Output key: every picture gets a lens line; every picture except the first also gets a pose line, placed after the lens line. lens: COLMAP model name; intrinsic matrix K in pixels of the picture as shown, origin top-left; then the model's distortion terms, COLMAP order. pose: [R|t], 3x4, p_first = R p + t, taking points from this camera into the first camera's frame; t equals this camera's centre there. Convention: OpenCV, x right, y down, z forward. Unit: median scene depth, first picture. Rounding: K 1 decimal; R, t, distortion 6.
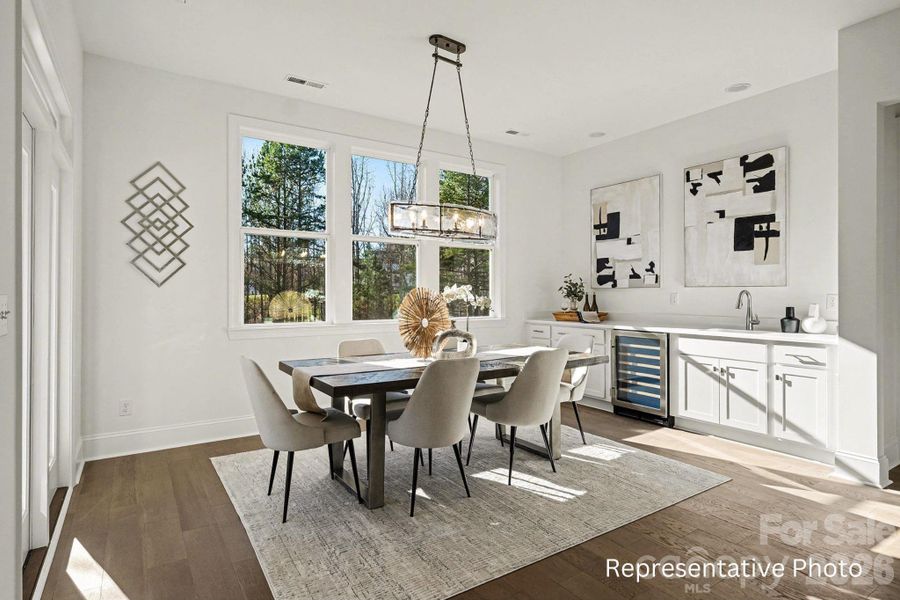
lens RADIAL K [[478.0, 0, 441.4], [0, 478.0, 292.9], [0, 0, 1]] dist [-0.000858, 0.000034]
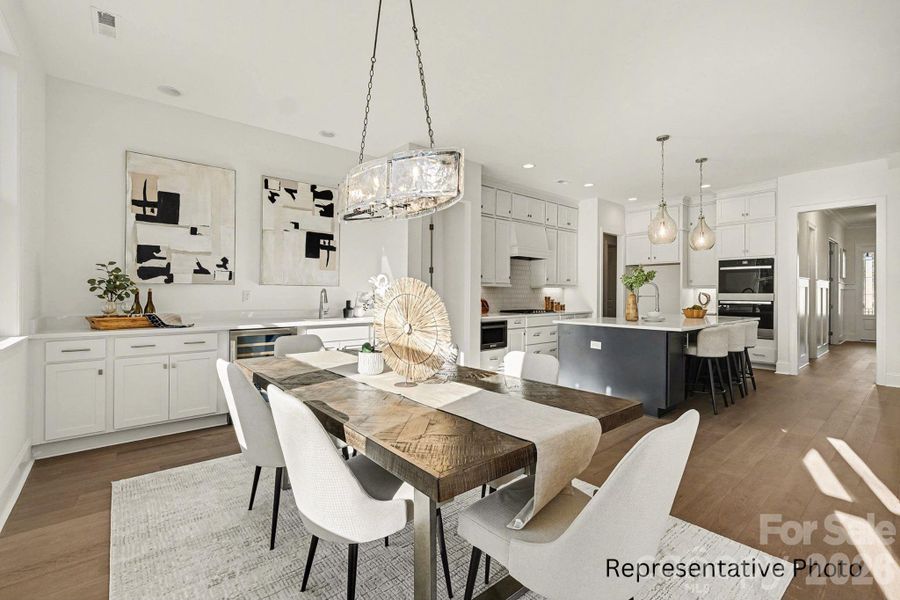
lens RADIAL K [[392.7, 0, 448.7], [0, 392.7, 290.8], [0, 0, 1]] dist [0.000770, 0.000139]
pose [[-0.113210, 0.003582, 0.993565, -0.464054], [-0.006525, 0.999969, -0.004348, 0.002757], [-0.993550, -0.006975, -0.113184, 0.752039]]
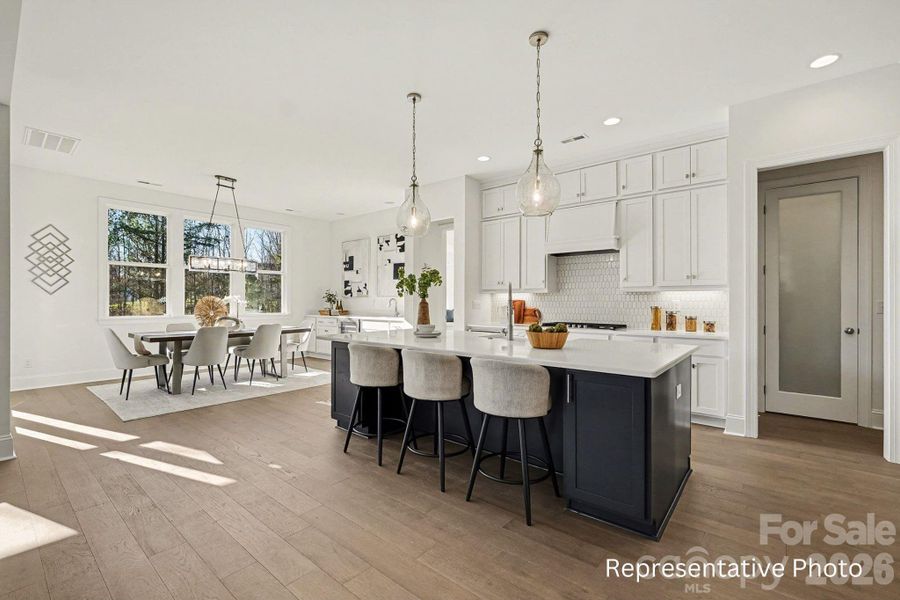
lens RADIAL K [[393.5, 0, 445.2], [0, 393.5, 301.7], [0, 0, 1]] dist [-0.003056, -0.000085]
pose [[0.956720, 0.001995, 0.291003, 0.335262], [-0.002992, 0.999991, 0.002981, 0.003576], [-0.290995, -0.003723, 0.956717, -0.711620]]
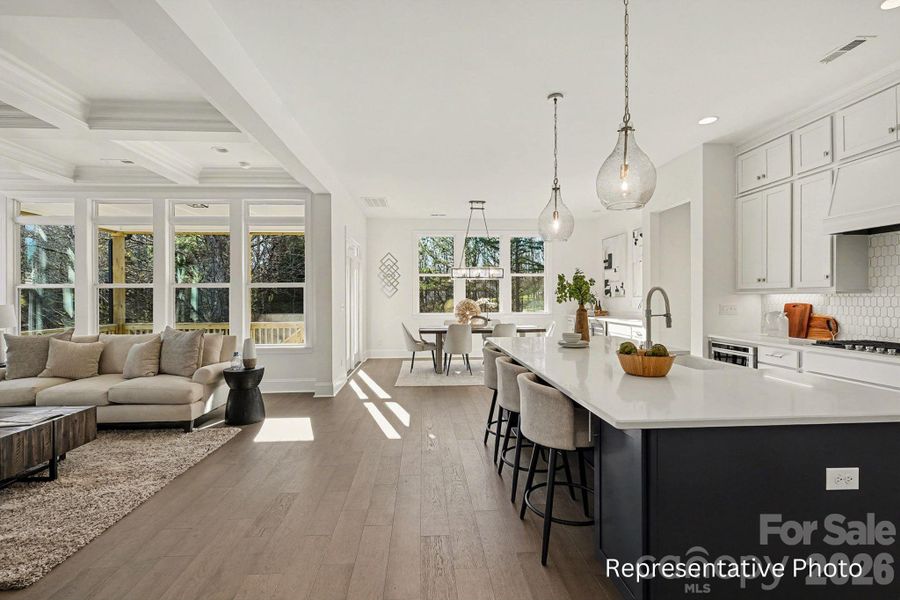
lens RADIAL K [[401.3, 0, 442.7], [0, 401.3, 299.8], [0, 0, 1]] dist [-0.003051, -0.000414]
pose [[0.866071, -0.001039, -0.499920, 0.709242], [0.006161, 0.999944, 0.008596, -0.020642], [0.499883, -0.010525, 0.866029, -0.720461]]
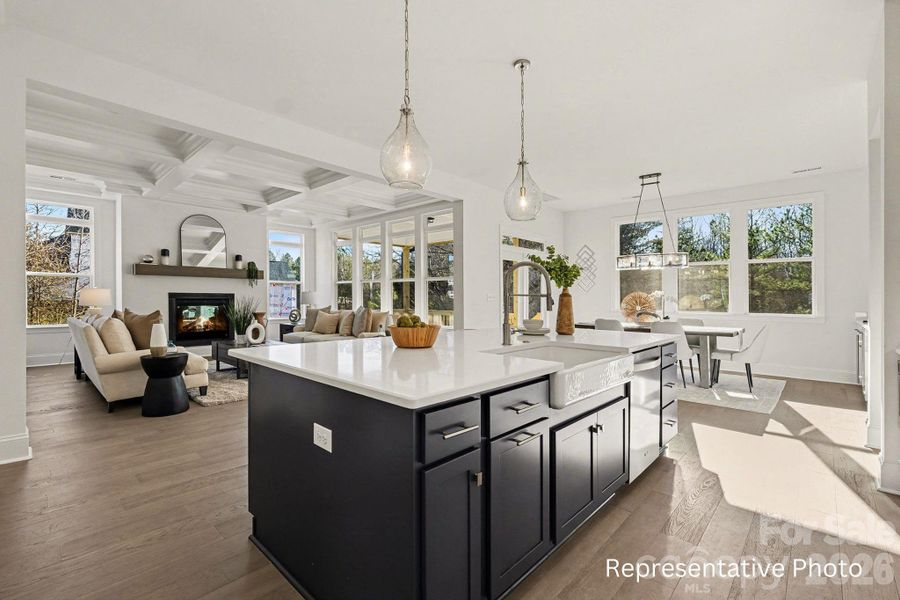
lens RADIAL K [[401.3, 0, 442.7], [0, 401.3, 299.8], [0, 0, 1]] dist [-0.003051, -0.000414]
pose [[0.231985, 0.006746, -0.972696, 1.189725], [-0.006309, 0.999965, 0.005430, 0.017546], [0.972699, 0.004877, 0.232019, -0.235598]]
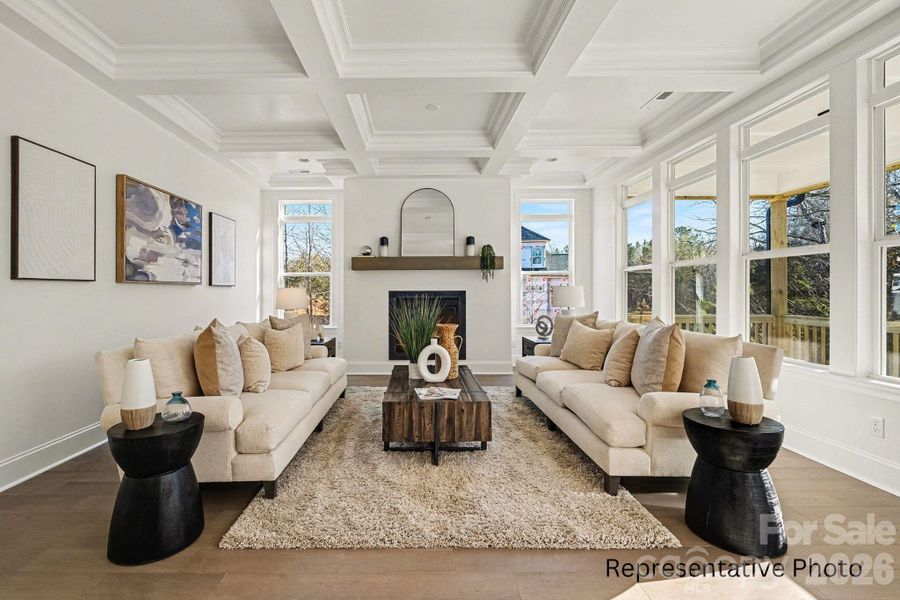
lens RADIAL K [[395.8, 0, 419.6], [0, 395.8, 297.9], [0, 0, 1]] dist [-0.000855, -0.000088]
pose [[-0.540375, 0.016473, -0.841263, 0.355453], [0.005613, 0.999857, 0.015974, 0.006875], [0.841405, 0.003910, -0.540390, -0.157286]]
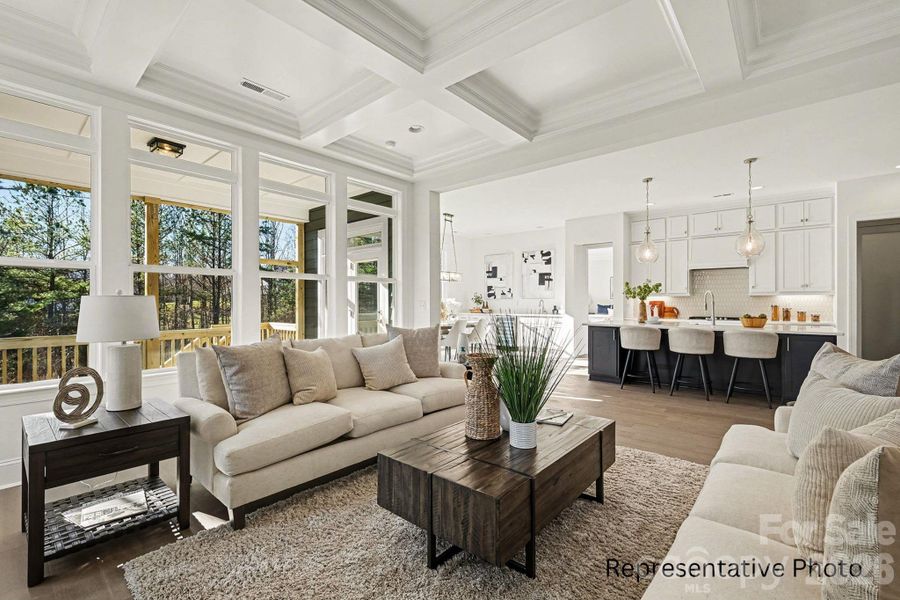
lens RADIAL K [[399.7, 0, 446.4], [0, 399.7, 304.6], [0, 0, 1]] dist [0.000441, 0.000238]
pose [[0.959846, -0.003164, 0.280508, -0.529337], [0.000614, 0.999958, 0.009181, 0.000397], [-0.280525, -0.008640, 0.959808, -1.036193]]
